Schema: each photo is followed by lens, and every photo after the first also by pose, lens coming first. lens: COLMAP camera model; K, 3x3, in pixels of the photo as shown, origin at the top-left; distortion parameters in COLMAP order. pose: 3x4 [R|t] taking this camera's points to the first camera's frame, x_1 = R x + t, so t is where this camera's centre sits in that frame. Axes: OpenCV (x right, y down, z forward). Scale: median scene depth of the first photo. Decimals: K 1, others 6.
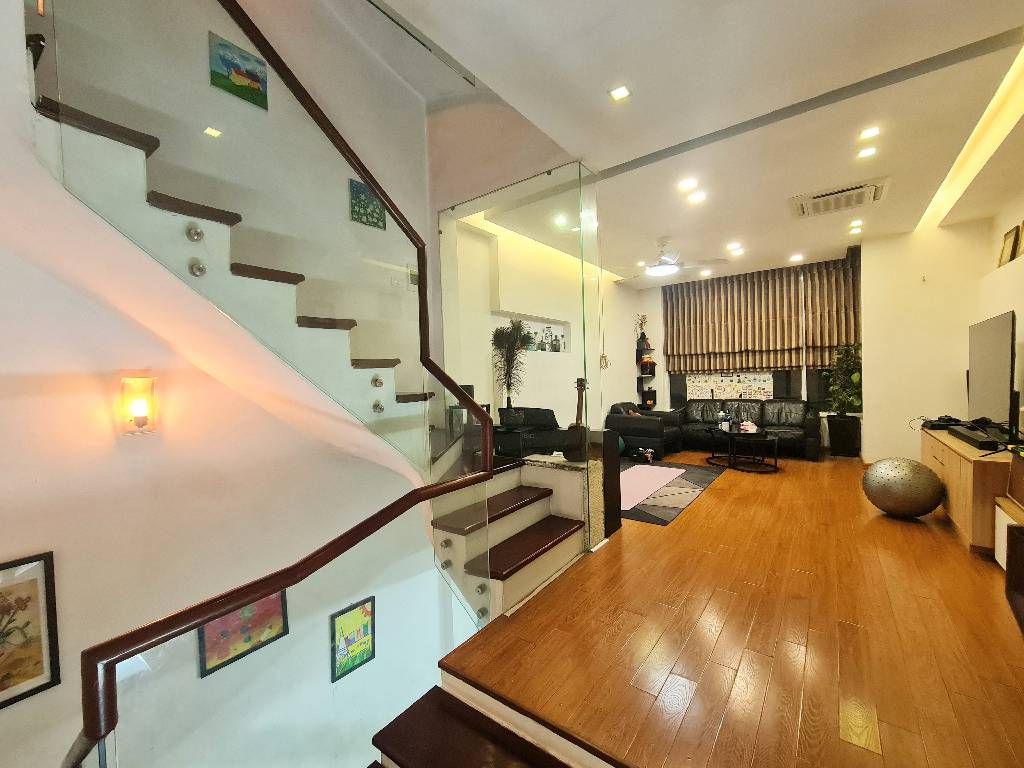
lens RADIAL K [[416.3, 0, 508.1], [0, 416.3, 386.2], [0, 0, 1]] dist [0.000567, -0.000774]
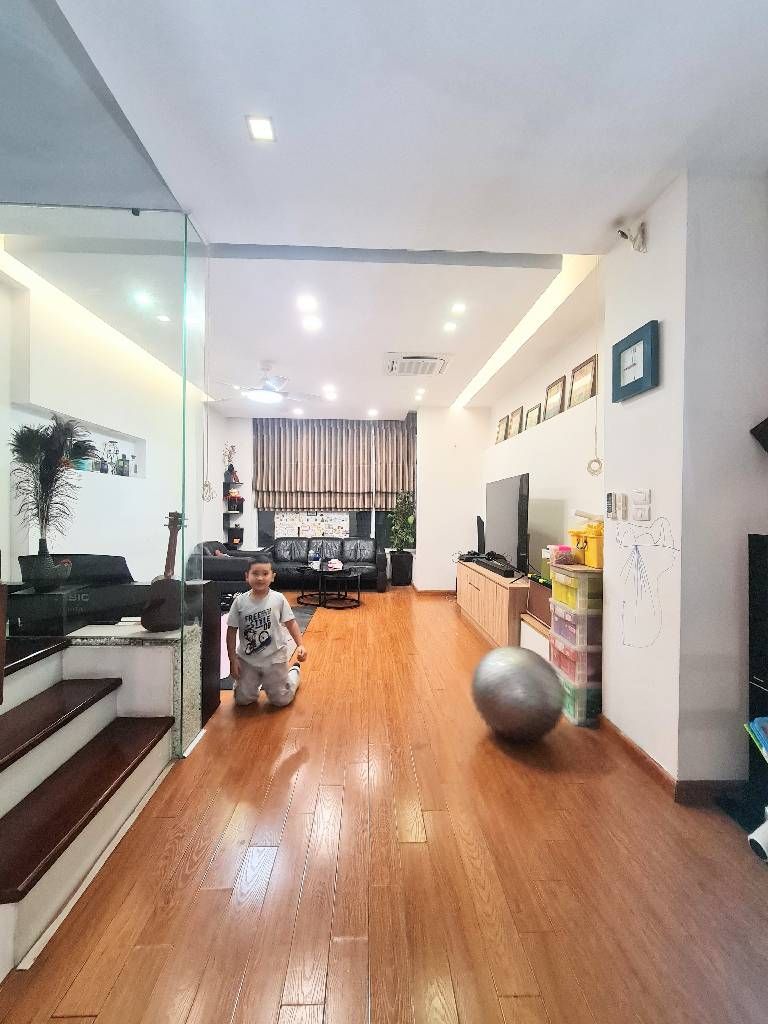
lens RADIAL K [[416.3, 0, 379.5], [0, 416.3, 508.9], [0, 0, 1]] dist [0.000567, -0.000774]
pose [[0.769427, 0.039639, 0.637504, -0.007454], [-0.018472, 0.999036, -0.039825, -0.001800], [-0.638468, 0.018866, 0.769417, 0.154136]]
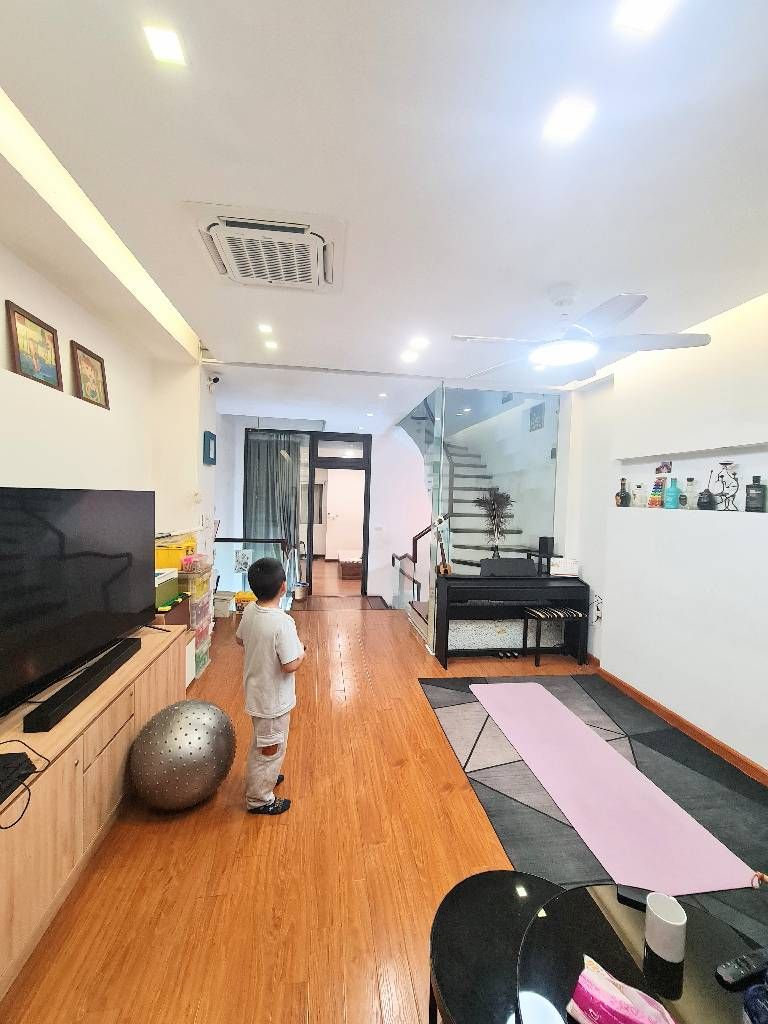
lens RADIAL K [[416.3, 0, 380.2], [0, 416.3, 510.1], [0, 0, 1]] dist [0.000567, -0.000774]
pose [[-0.692757, 0.038516, -0.720142, 0.915544], [-0.027985, 0.996385, 0.080211, -0.134858], [0.720628, 0.075720, -0.689175, 1.249761]]
